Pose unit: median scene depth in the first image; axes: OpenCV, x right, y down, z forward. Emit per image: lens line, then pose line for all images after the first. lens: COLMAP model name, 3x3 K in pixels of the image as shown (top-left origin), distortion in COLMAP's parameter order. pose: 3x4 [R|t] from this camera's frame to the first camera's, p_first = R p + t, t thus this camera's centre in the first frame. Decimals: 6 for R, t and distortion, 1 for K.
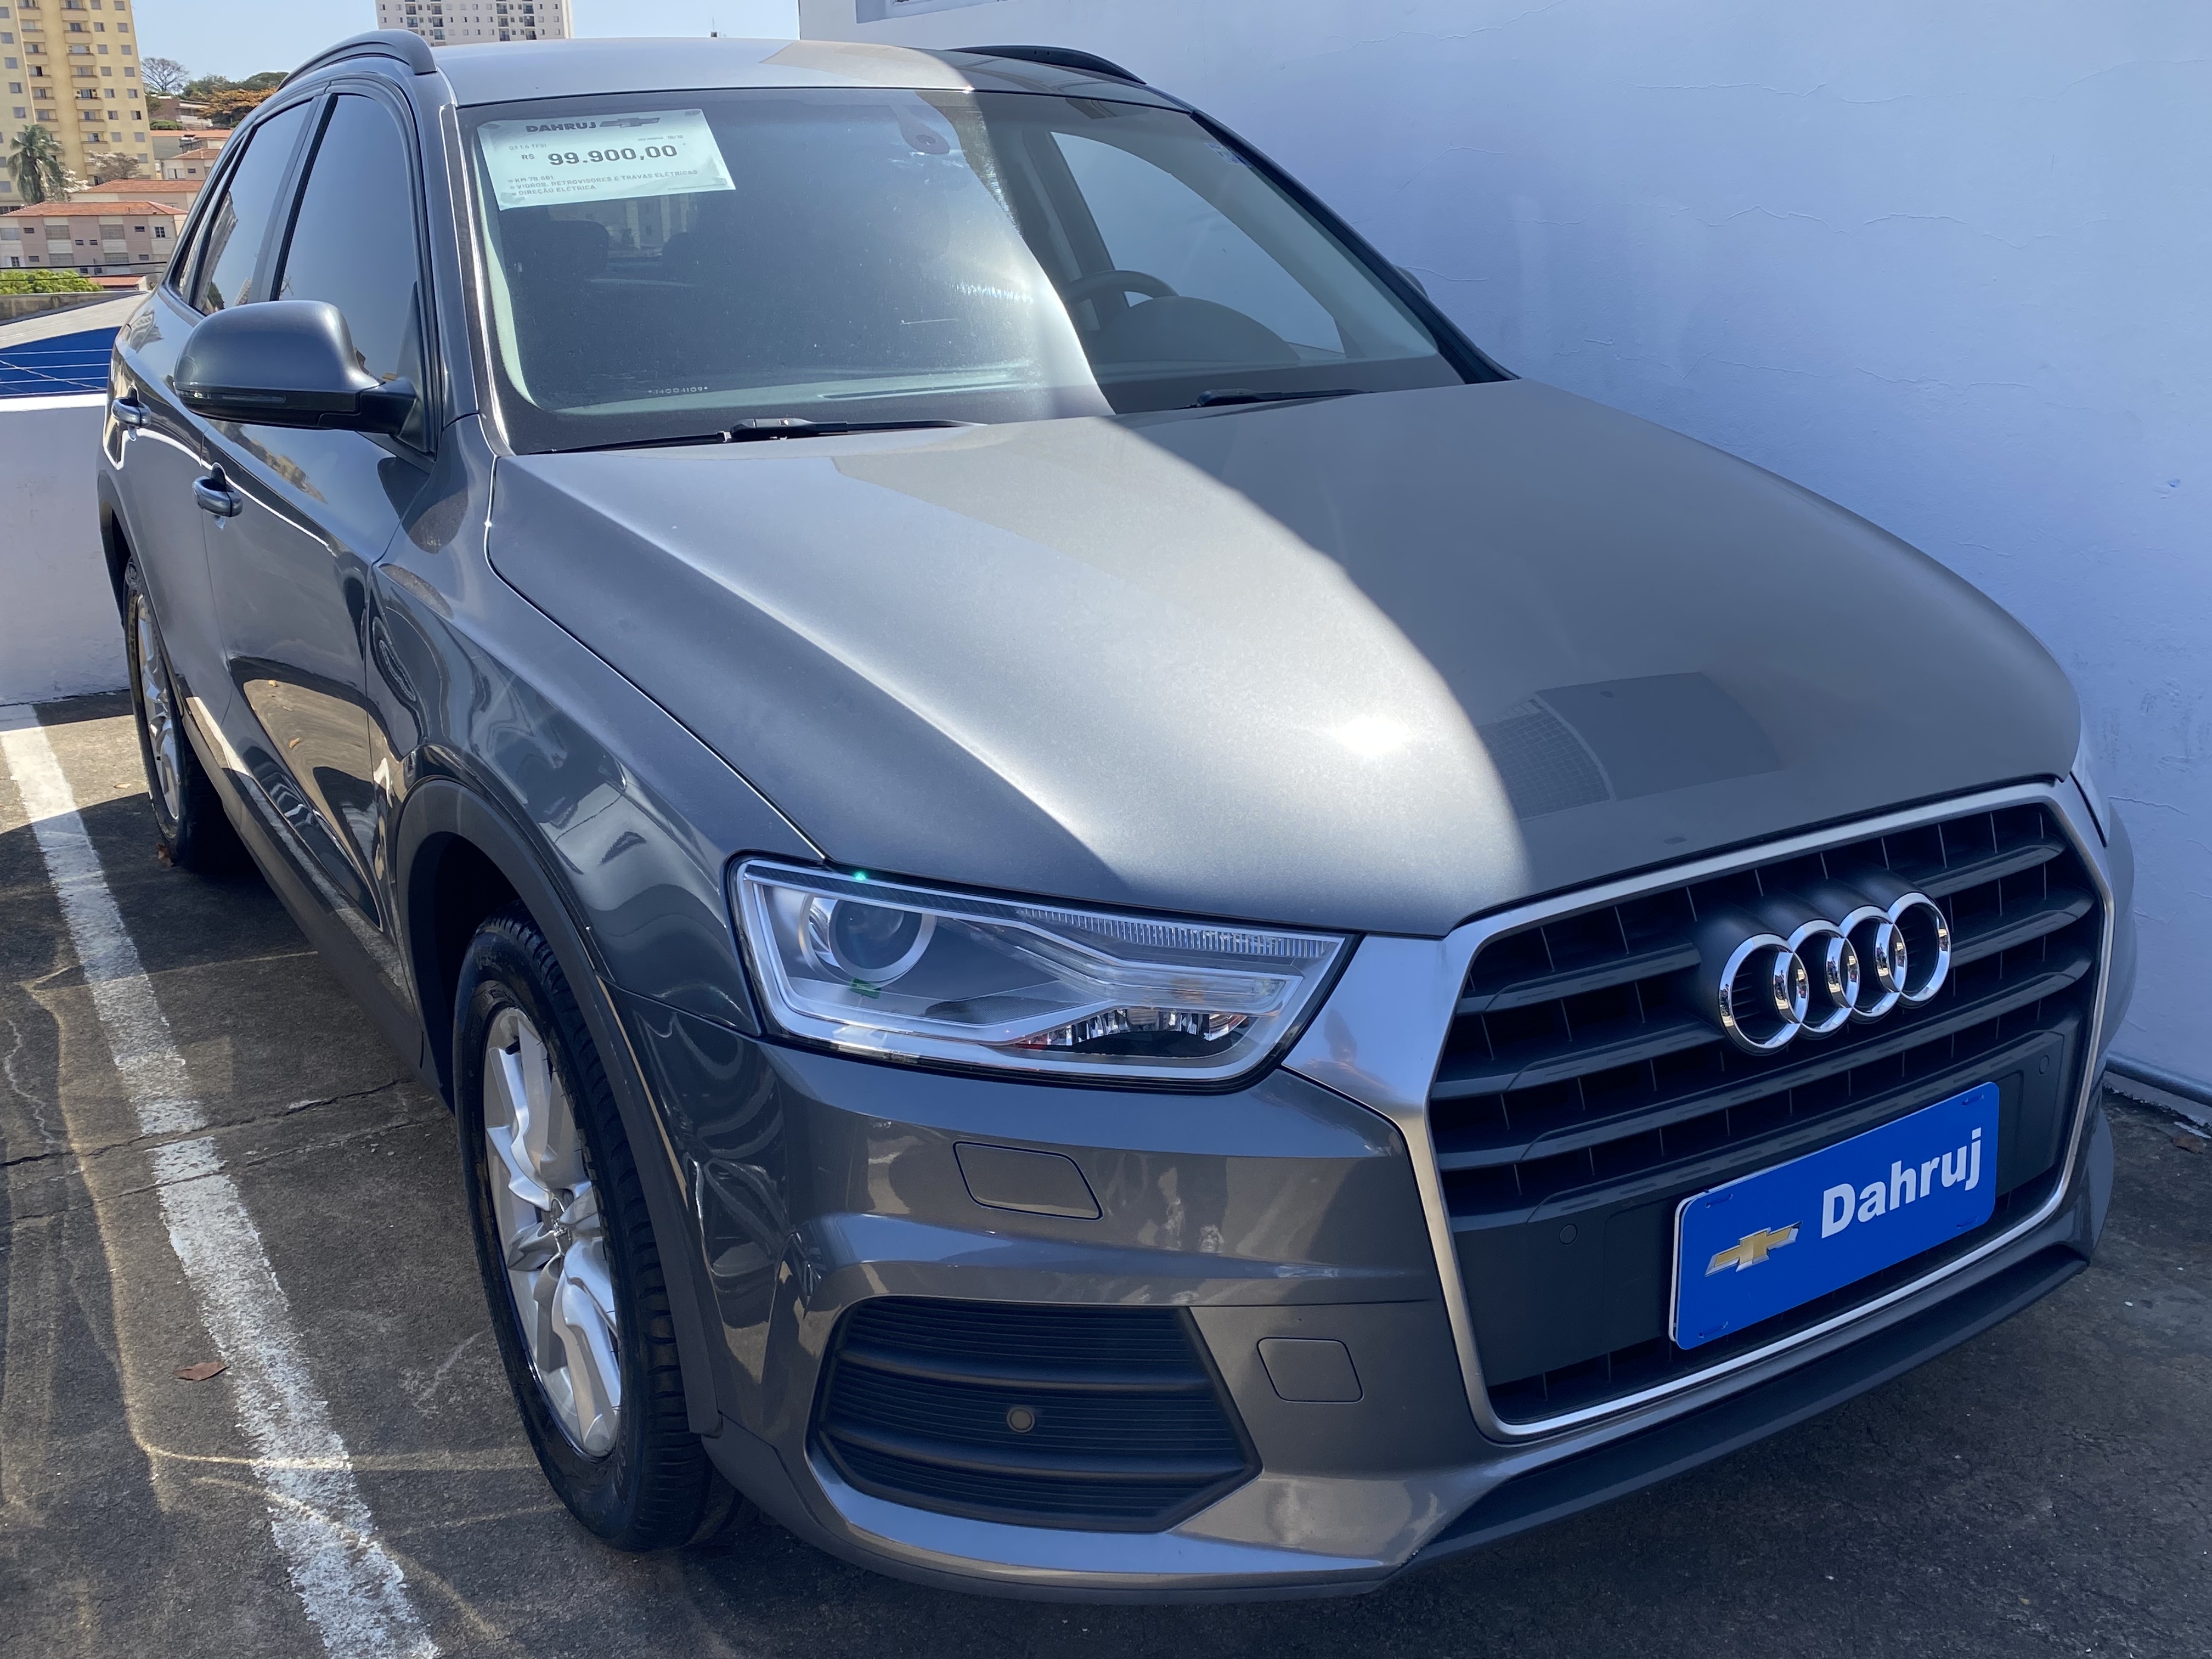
lens RADIAL K [[2088.8, 0, 1106.0], [0, 2088.8, 829.5], [0, 0, 1]] dist [0.156930, -0.393702]
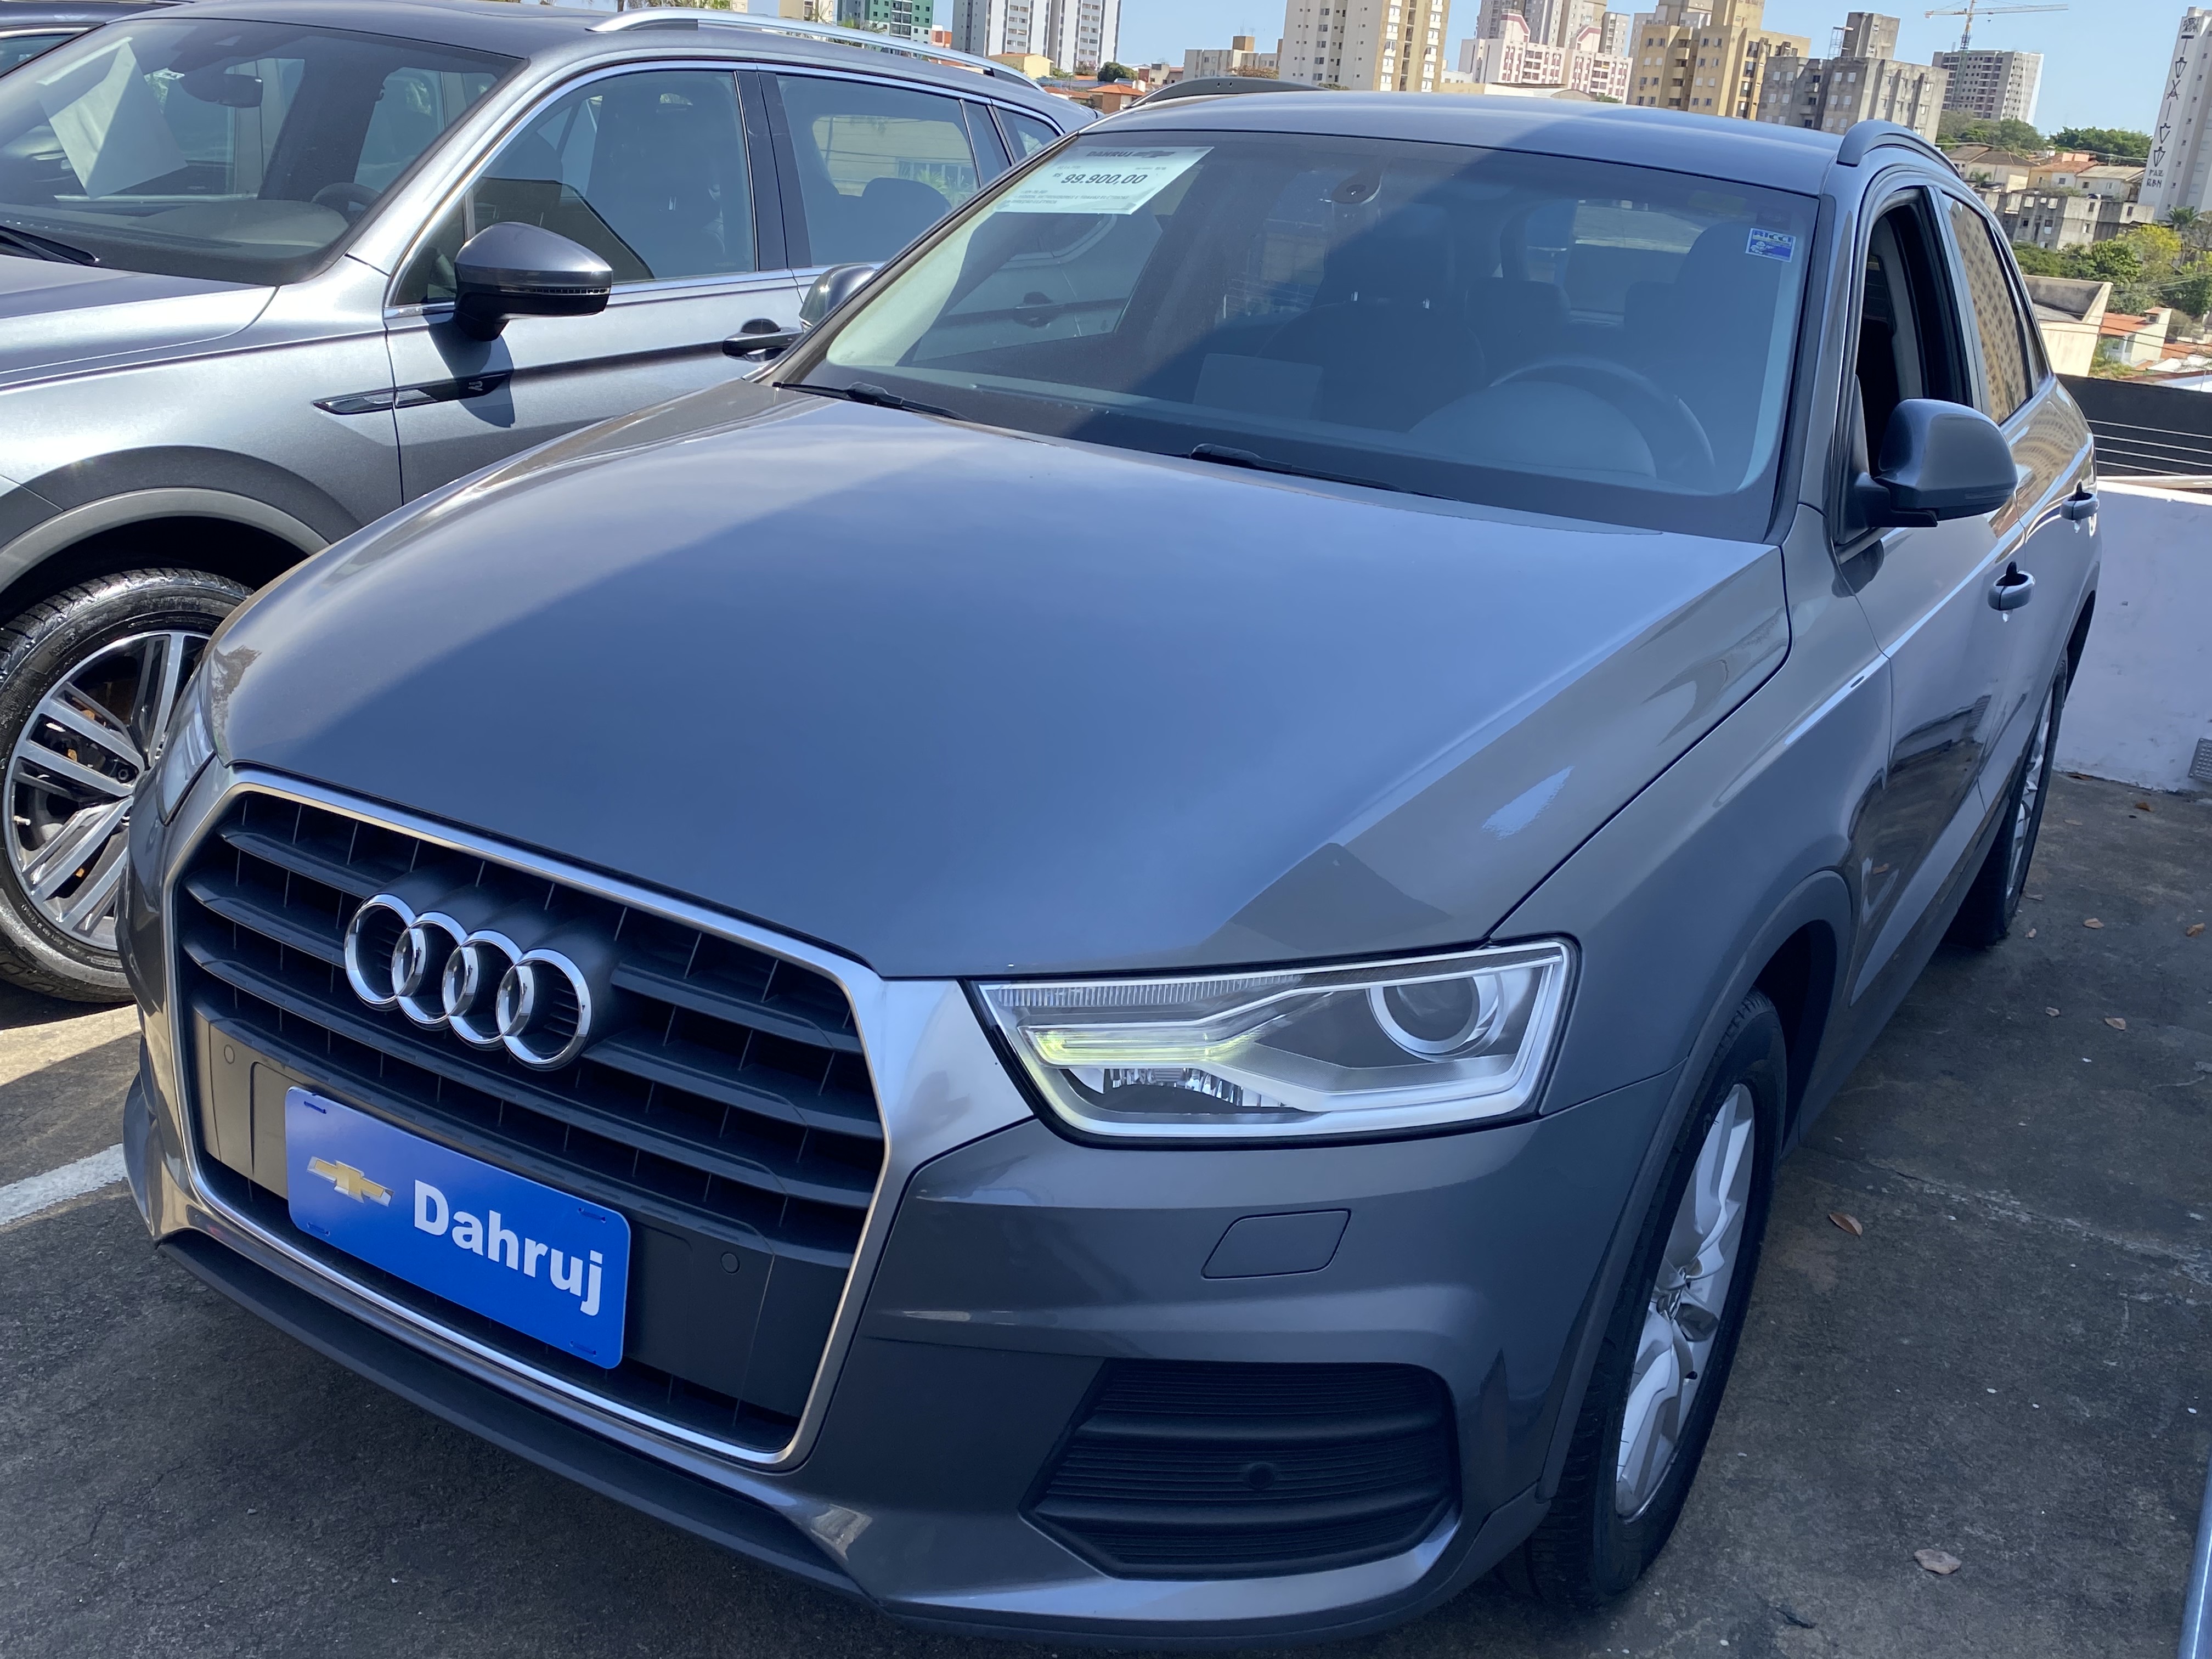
lens RADIAL K [[2134.9, 0, 1071.5], [0, 2134.9, 846.9], [0, 0, 1]] dist [-0.005520, 0.003500]
pose [[0.441293, 0.322211, -0.837520, 1.254257], [-0.354710, 0.919937, 0.167021, -0.251744], [0.824282, 0.223372, 0.520254, 0.679172]]
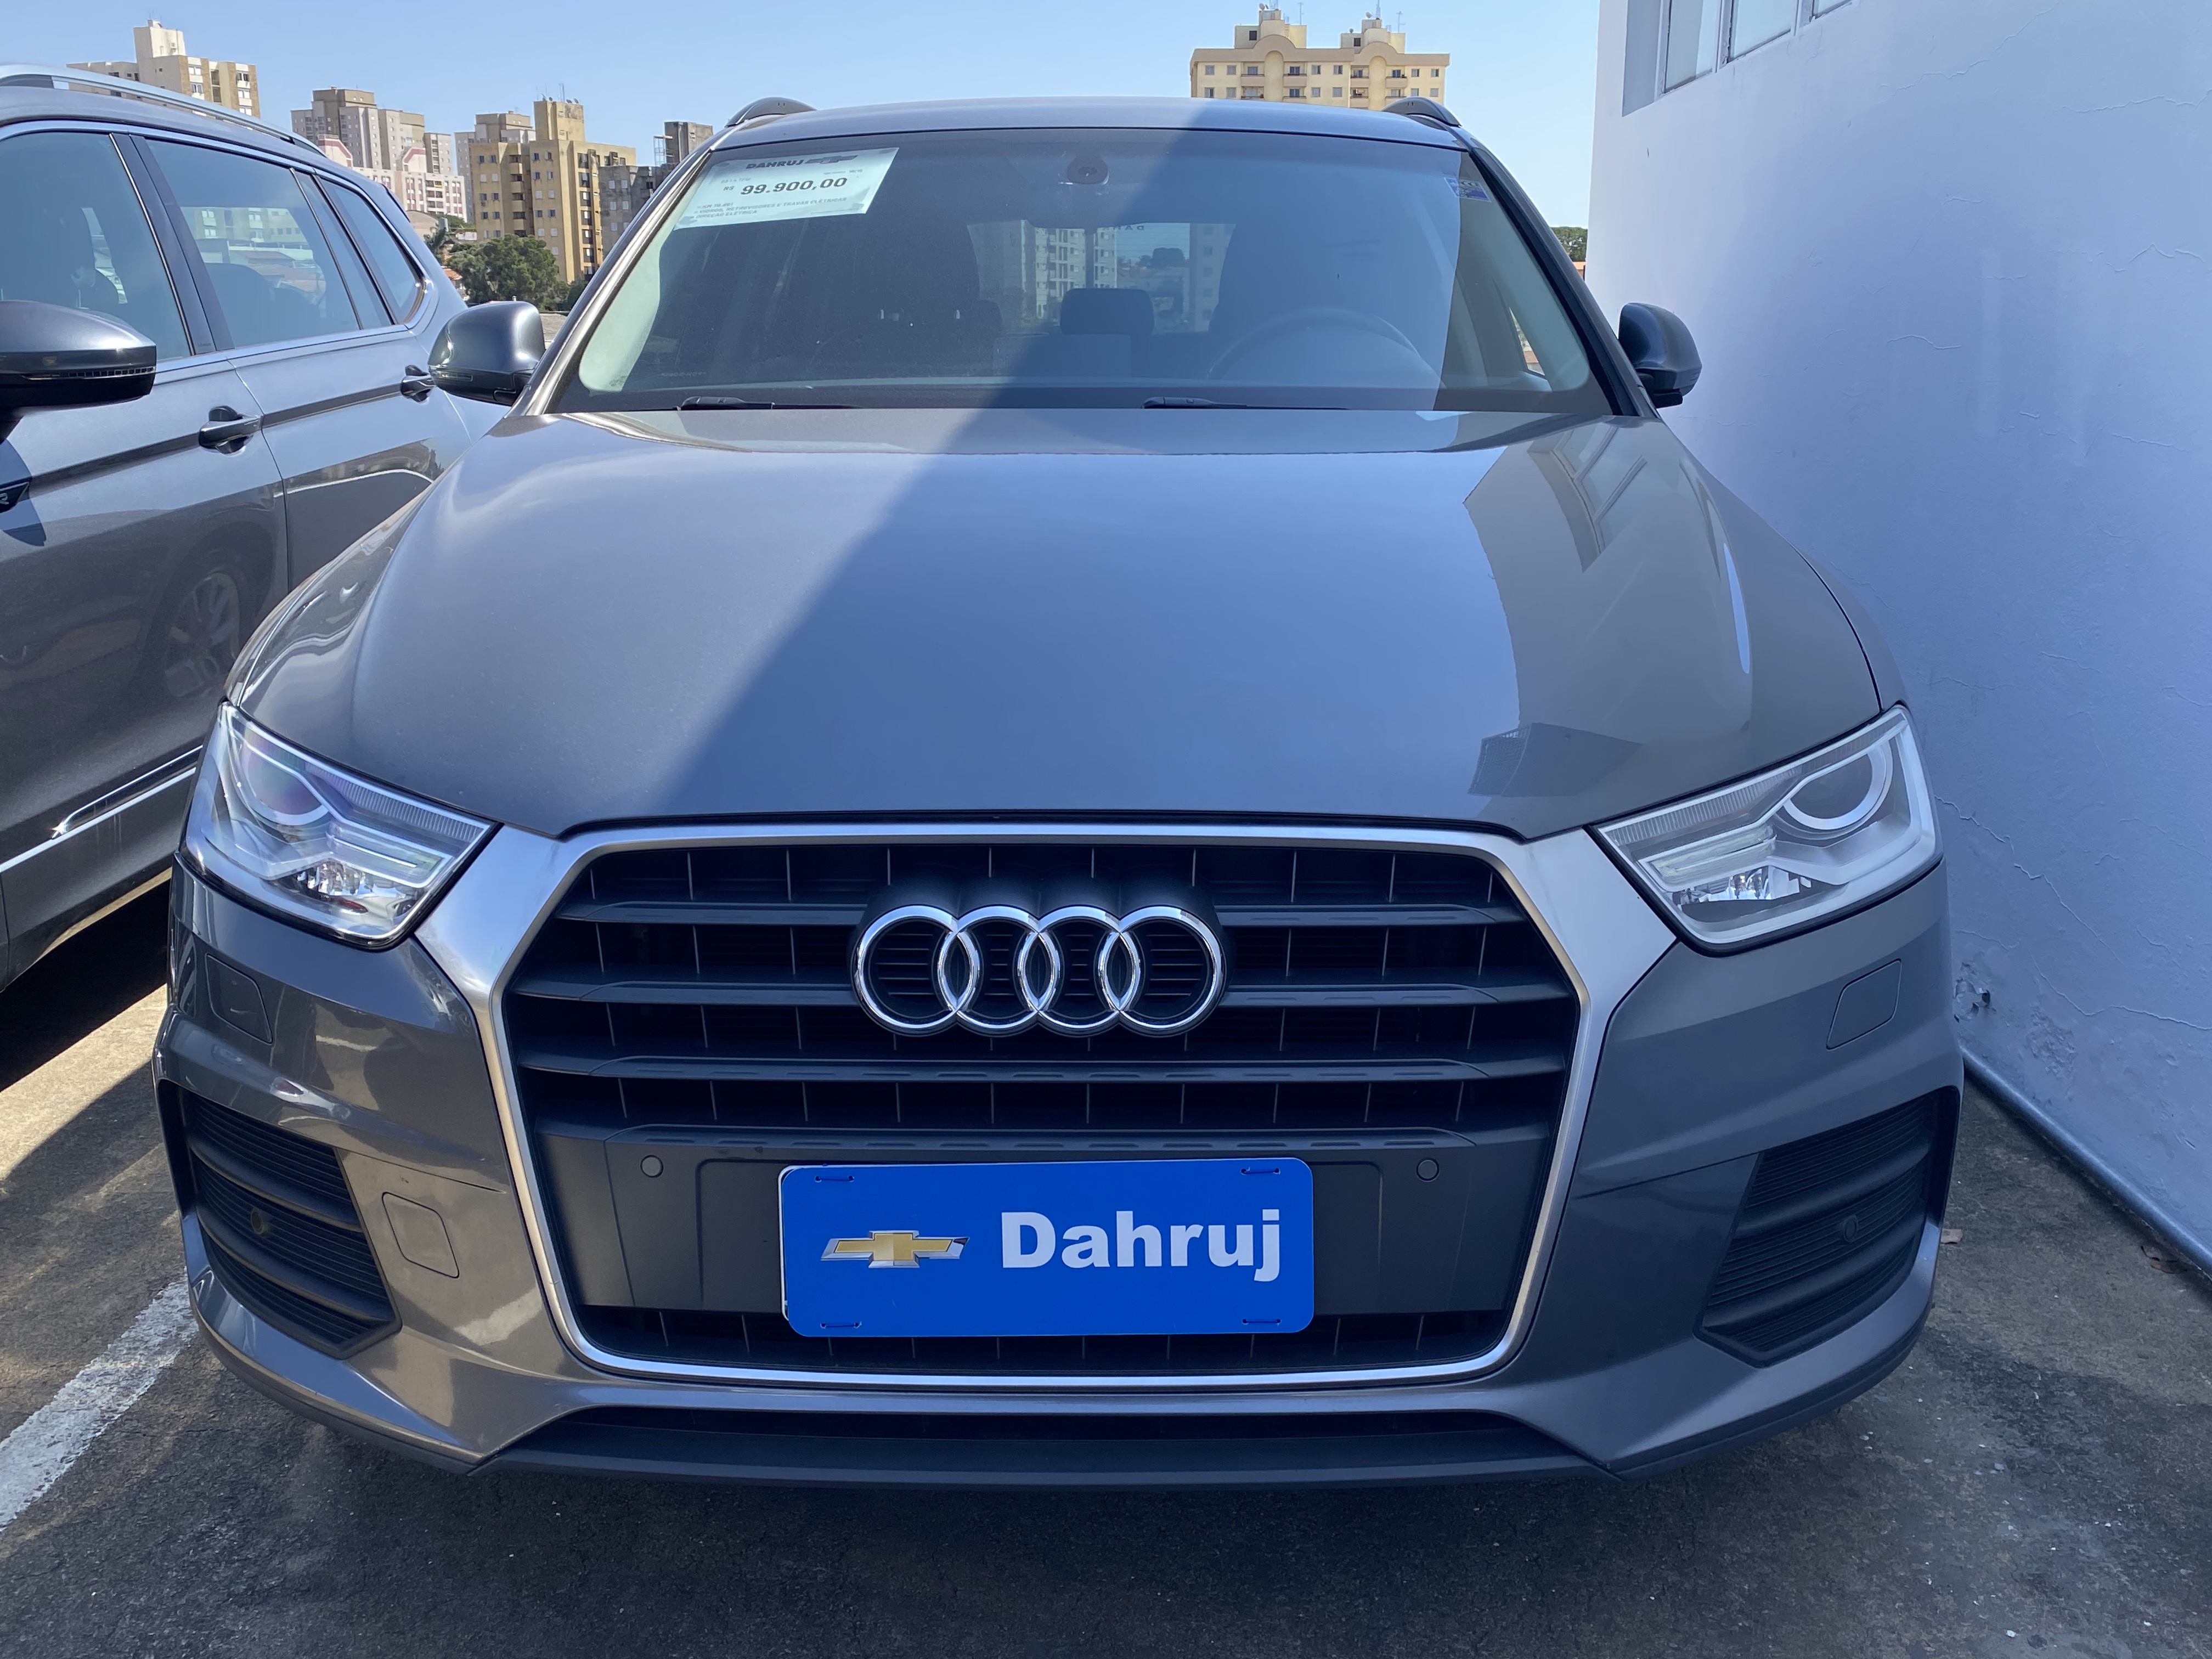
lens RADIAL K [[2088.8, 0, 1106.0], [0, 2088.8, 829.5], [0, 0, 1]] dist [0.156930, -0.393702]
pose [[0.838427, 0.136198, -0.527721, 0.808938], [-0.172350, 0.984840, -0.019649, 0.019650], [0.517045, 0.107427, 0.849190, 0.242216]]
